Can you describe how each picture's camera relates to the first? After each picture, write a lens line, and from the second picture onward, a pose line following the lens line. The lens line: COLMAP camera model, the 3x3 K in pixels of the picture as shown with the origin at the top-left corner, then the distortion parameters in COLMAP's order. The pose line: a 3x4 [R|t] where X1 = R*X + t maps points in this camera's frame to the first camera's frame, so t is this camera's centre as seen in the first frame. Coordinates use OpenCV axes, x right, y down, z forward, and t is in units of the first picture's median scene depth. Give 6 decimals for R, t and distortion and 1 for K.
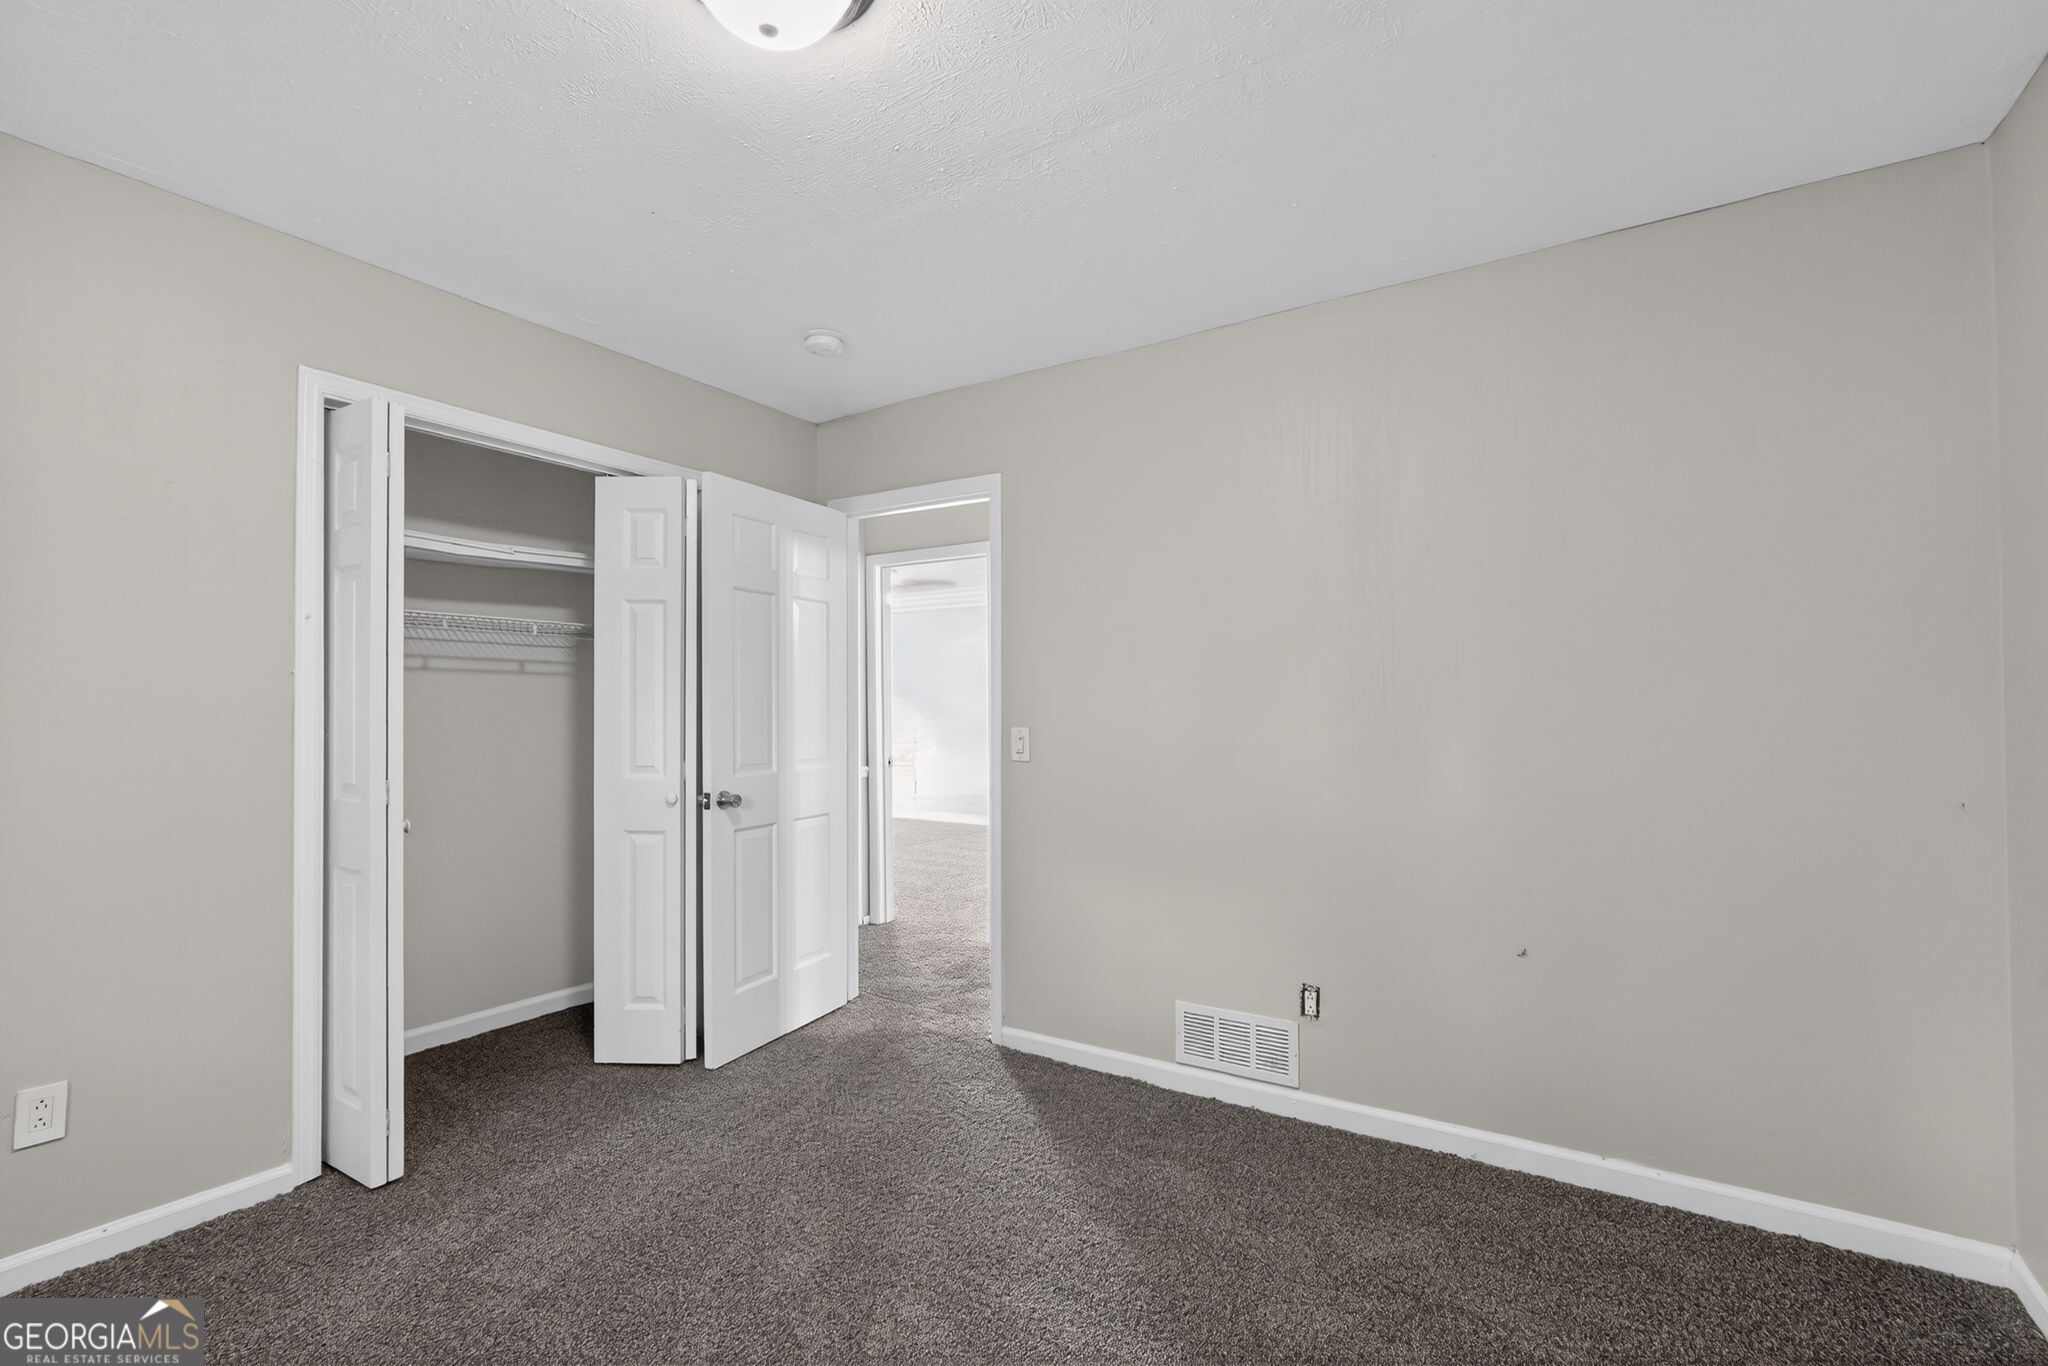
lens RADIAL K [[910.4, 0, 1024.0], [0, 910.4, 683.0], [0, 0, 1]] dist [0.000646, 0.000349]
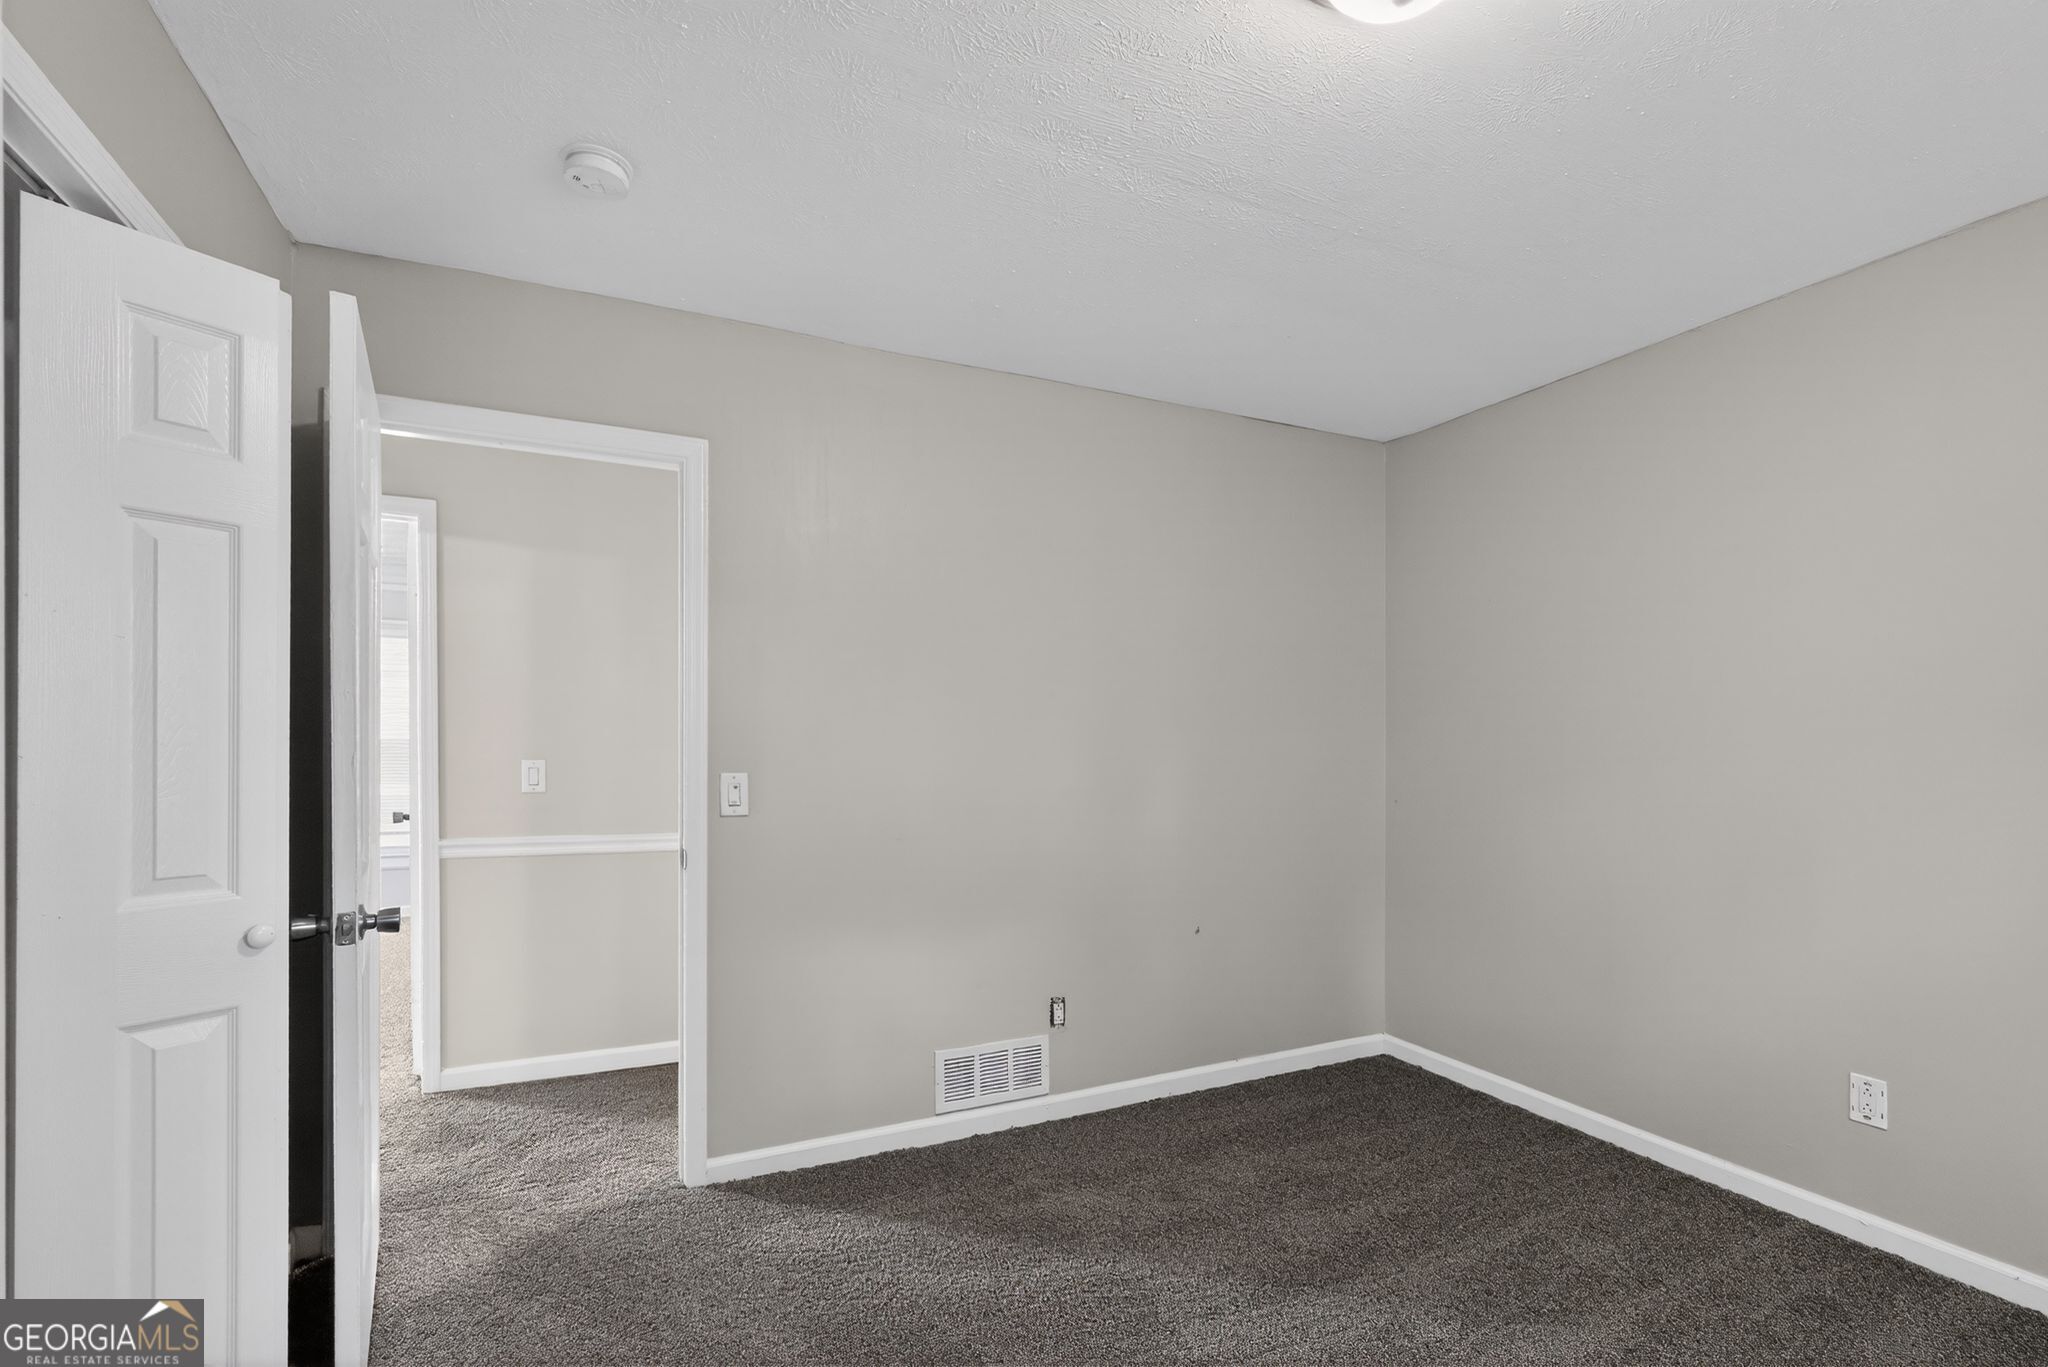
lens RADIAL K [[922.9, 0, 1028.3], [0, 922.9, 735.5], [0, 0, 1]] dist [-0.003336, 0.000123]
pose [[0.525087, 0.009533, 0.850995, -0.619271], [-0.027221, 0.999614, 0.005599, 0.005699], [-0.850613, -0.026105, 0.525144, 0.413118]]
